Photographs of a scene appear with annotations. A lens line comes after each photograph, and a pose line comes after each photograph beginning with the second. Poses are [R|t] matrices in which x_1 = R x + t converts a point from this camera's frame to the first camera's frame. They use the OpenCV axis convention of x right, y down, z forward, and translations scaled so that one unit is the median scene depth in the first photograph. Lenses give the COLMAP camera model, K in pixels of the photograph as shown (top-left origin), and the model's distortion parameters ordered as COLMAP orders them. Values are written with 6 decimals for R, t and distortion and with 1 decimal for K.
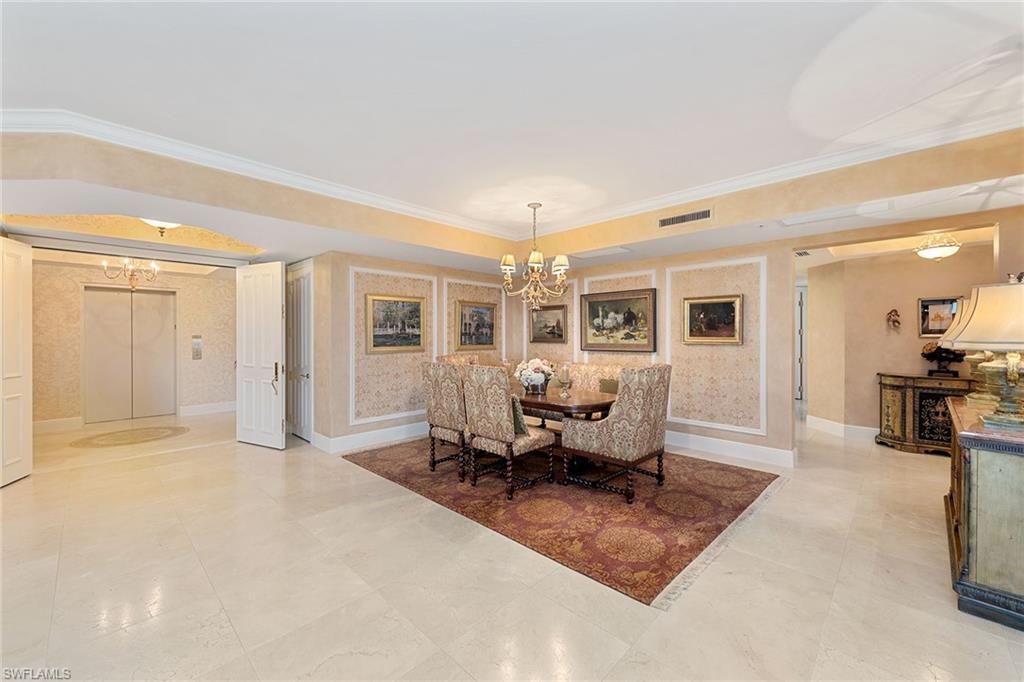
lens RADIAL K [[439.3, 0, 512.0], [0, 439.3, 341.0], [0, 0, 1]] dist [-0.000301, -0.000017]
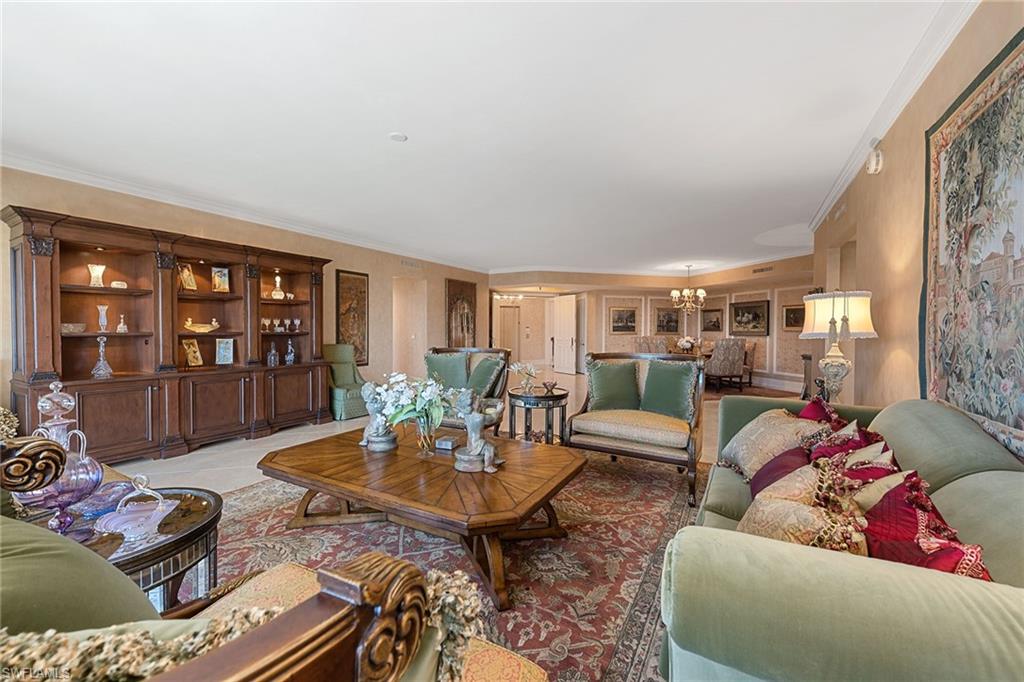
lens RADIAL K [[410.0, 0, 512.0], [0, 410.0, 341.0], [0, 0, 1]] dist [-0.000934, -0.000108]
pose [[0.872779, 0.017311, -0.487809, 0.219628], [-0.010190, 0.999799, 0.017250, 0.027769], [0.488009, -0.010085, 0.872780, -0.929467]]
